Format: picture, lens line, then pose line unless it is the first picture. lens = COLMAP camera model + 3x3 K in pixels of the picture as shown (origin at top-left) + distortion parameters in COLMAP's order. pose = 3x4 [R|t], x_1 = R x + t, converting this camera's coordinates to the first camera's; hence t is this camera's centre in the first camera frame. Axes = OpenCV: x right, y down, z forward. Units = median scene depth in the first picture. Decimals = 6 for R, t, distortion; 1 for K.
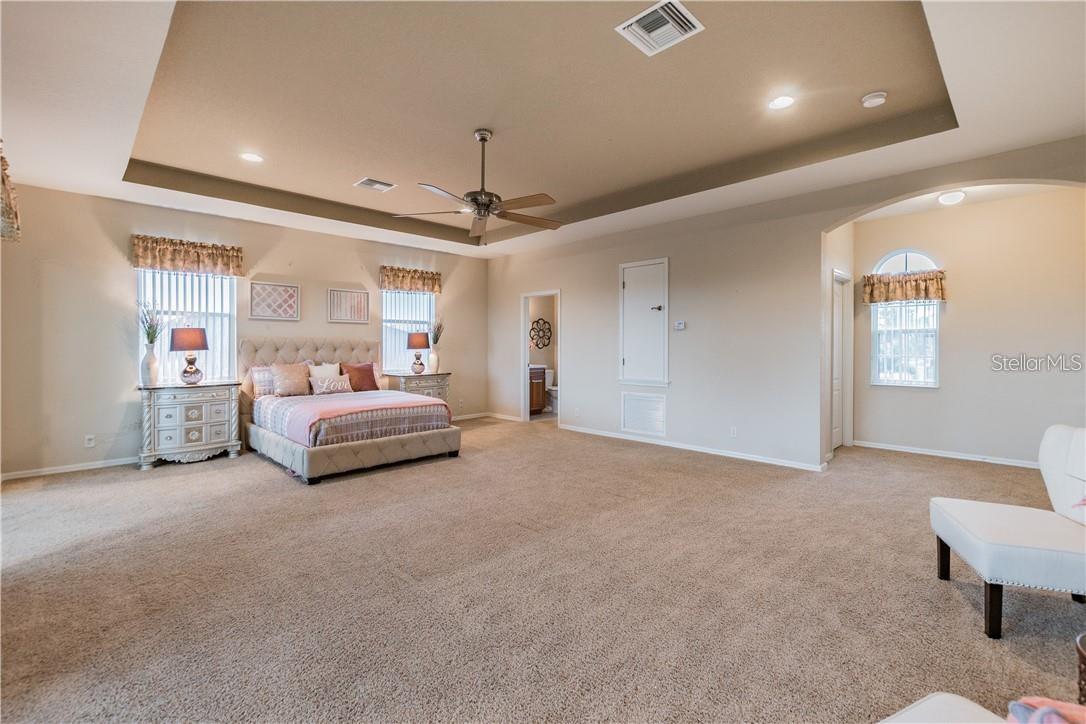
lens RADIAL K [[472.9, 0, 551.7], [0, 472.9, 347.0], [0, 0, 1]] dist [-0.001156, -0.000216]
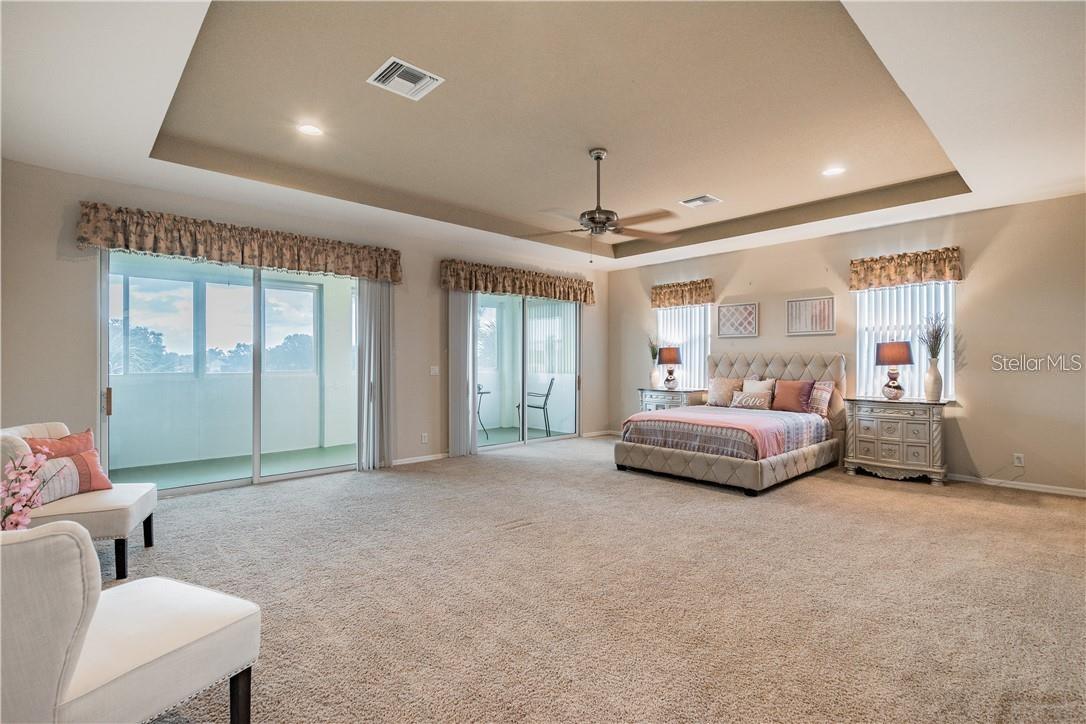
lens RADIAL K [[508.1, 0, 543.5], [0, 508.1, 361.4], [0, 0, 1]] dist [-0.003987, -0.000520]
pose [[-0.040255, 0.002003, -0.999187, 0.529439], [-0.001855, 0.999996, 0.002079, -0.002225], [0.999188, 0.001937, -0.040251, 0.519607]]
